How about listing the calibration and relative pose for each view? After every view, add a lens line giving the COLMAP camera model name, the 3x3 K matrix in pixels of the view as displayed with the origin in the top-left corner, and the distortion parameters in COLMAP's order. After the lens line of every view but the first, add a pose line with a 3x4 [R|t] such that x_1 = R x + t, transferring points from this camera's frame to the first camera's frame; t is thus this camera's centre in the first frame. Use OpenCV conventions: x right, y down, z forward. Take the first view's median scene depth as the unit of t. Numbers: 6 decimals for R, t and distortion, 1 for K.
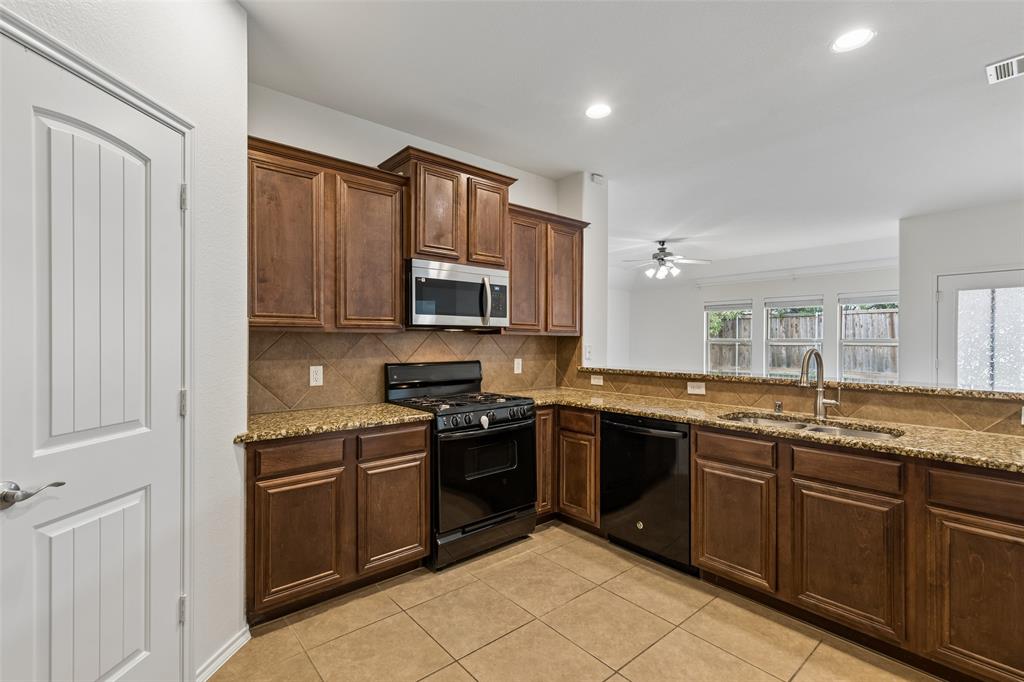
lens RADIAL K [[461.6, 0, 504.0], [0, 461.6, 340.9], [0, 0, 1]] dist [0.008353, -0.000818]
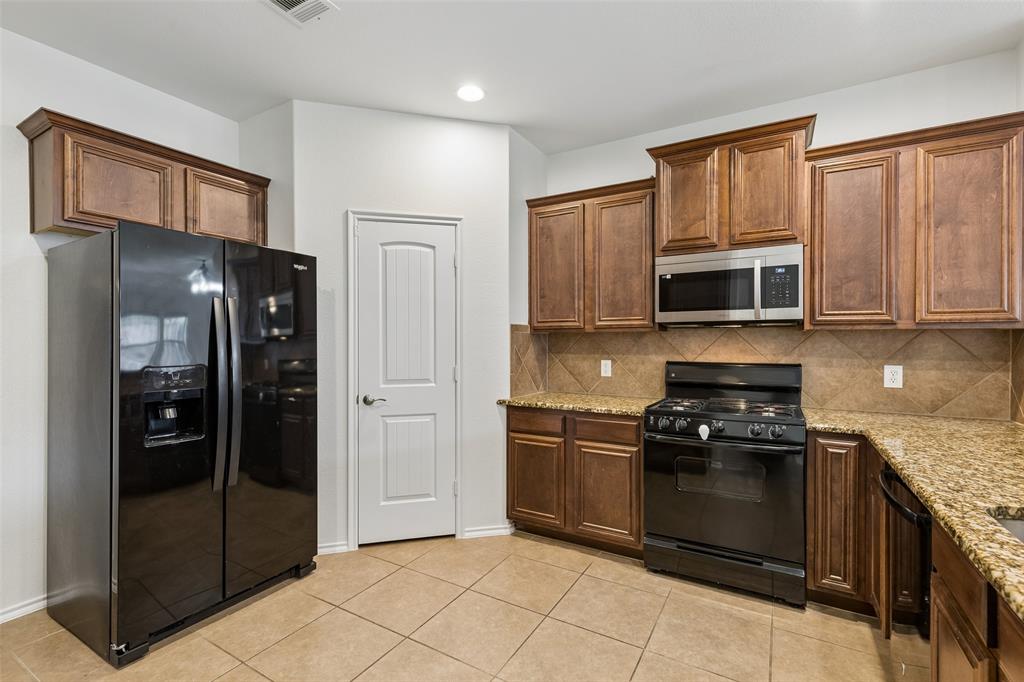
lens RADIAL K [[461.6, 0, 503.5], [0, 461.6, 341.1], [0, 0, 1]] dist [0.008353, -0.000818]
pose [[0.326813, 0.000414, -0.945089, 0.677773], [0.002623, 0.999996, 0.001346, 0.002446], [0.945085, -0.002919, 0.326811, 0.371399]]
